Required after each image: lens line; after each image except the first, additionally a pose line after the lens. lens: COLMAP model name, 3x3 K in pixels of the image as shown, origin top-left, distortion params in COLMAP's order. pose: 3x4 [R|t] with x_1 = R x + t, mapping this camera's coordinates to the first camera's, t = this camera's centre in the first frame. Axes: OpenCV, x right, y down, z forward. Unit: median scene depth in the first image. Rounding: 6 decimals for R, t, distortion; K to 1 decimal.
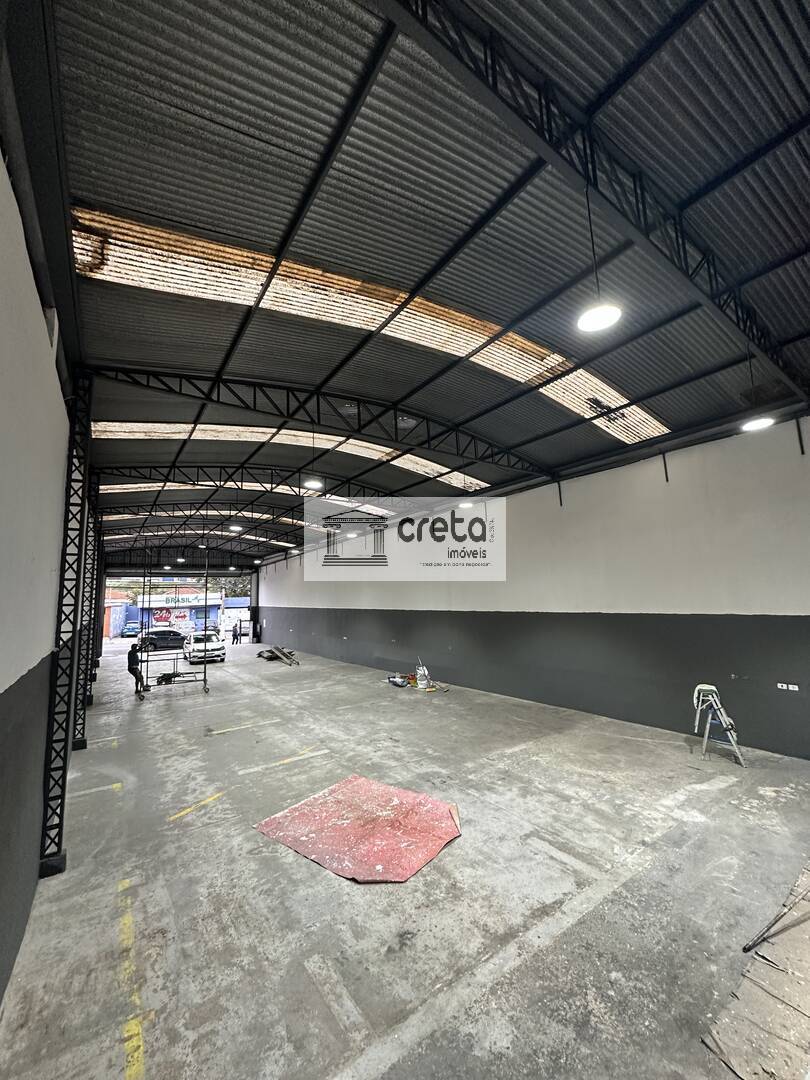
lens RADIAL K [[429.5, 0, 405.0], [0, 429.5, 540.0], [0, 0, 1]] dist [-0.002345, 0.000195]
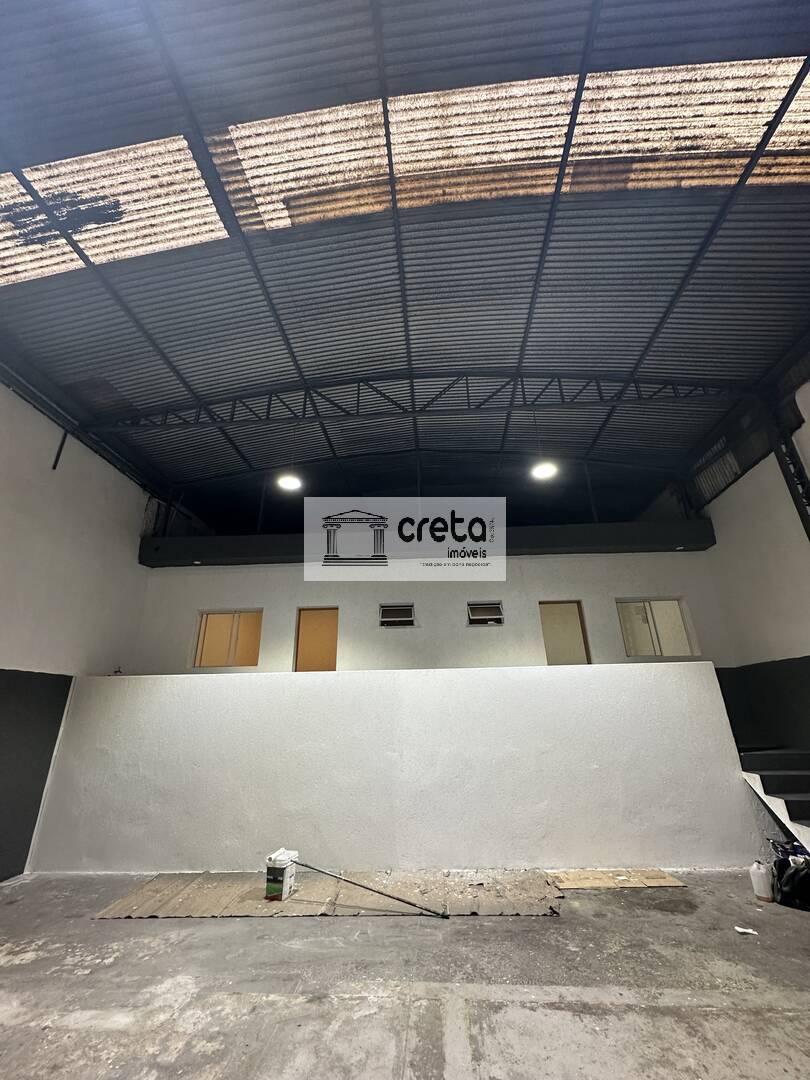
lens RADIAL K [[426.5, 0, 407.4], [0, 426.5, 541.8], [0, 0, 1]] dist [-0.001132, -0.000018]
pose [[-0.773321, 0.278792, 0.569429, -0.046994], [-0.037991, 0.876142, -0.480554, 0.415288], [-0.632875, -0.393255, -0.666948, 1.499304]]
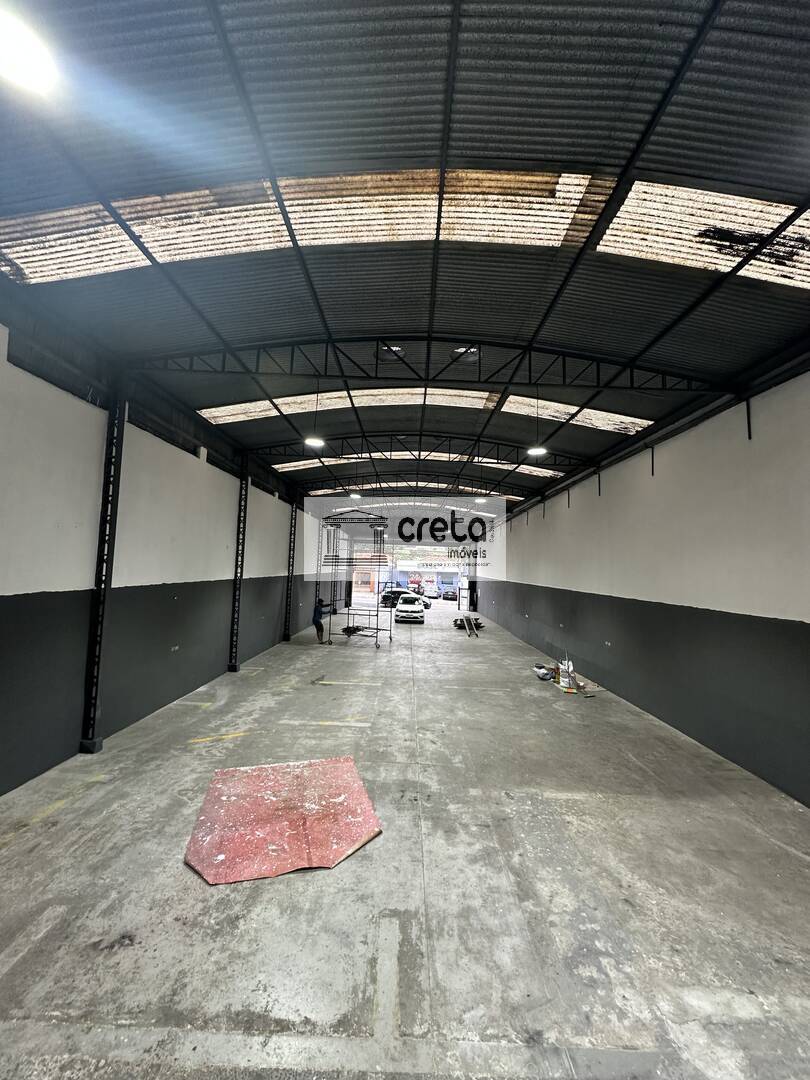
lens RADIAL K [[429.5, 0, 405.0], [0, 429.5, 540.0], [0, 0, 1]] dist [-0.002345, 0.000195]
pose [[0.814342, 0.023668, -0.579903, 0.694928], [0.012820, 0.998191, 0.058744, 0.042822], [0.580244, -0.055272, 0.812565, 0.480406]]
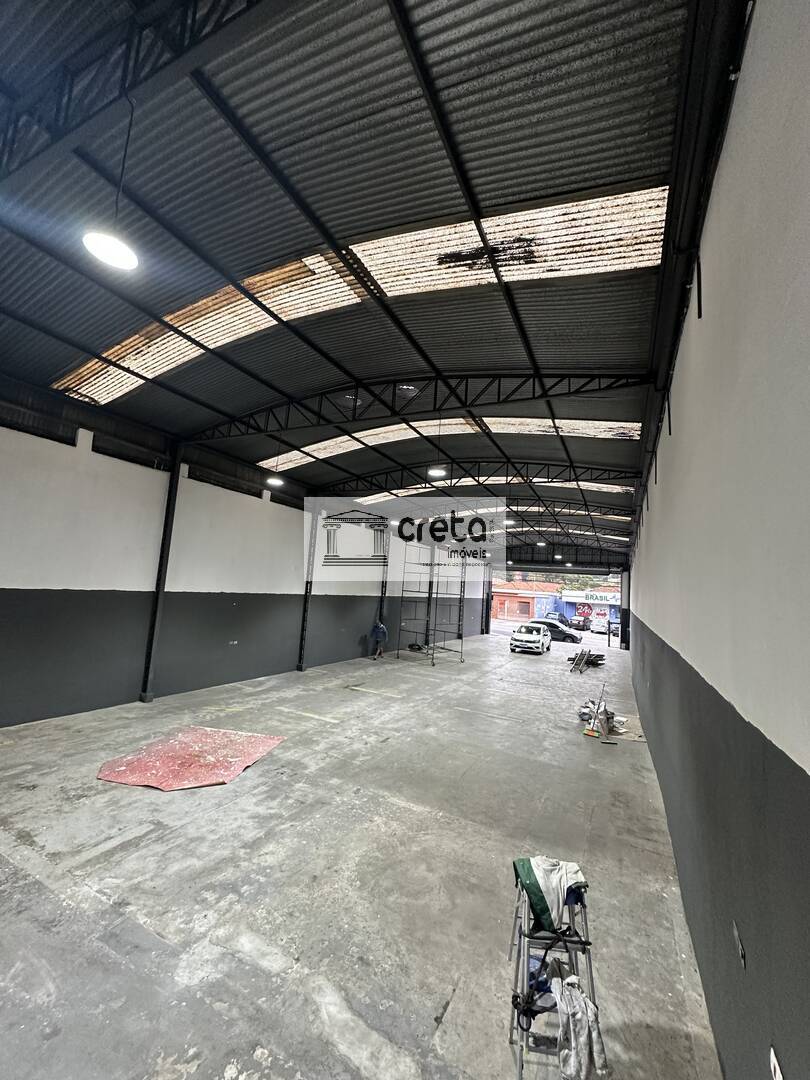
lens RADIAL K [[429.5, 0, 405.0], [0, 429.5, 540.0], [0, 0, 1]] dist [-0.002345, 0.000195]
pose [[0.474676, -0.032385, -0.879565, 1.414567], [0.029970, 0.999338, -0.020621, 0.096552], [0.879650, -0.016572, 0.475332, 1.047417]]
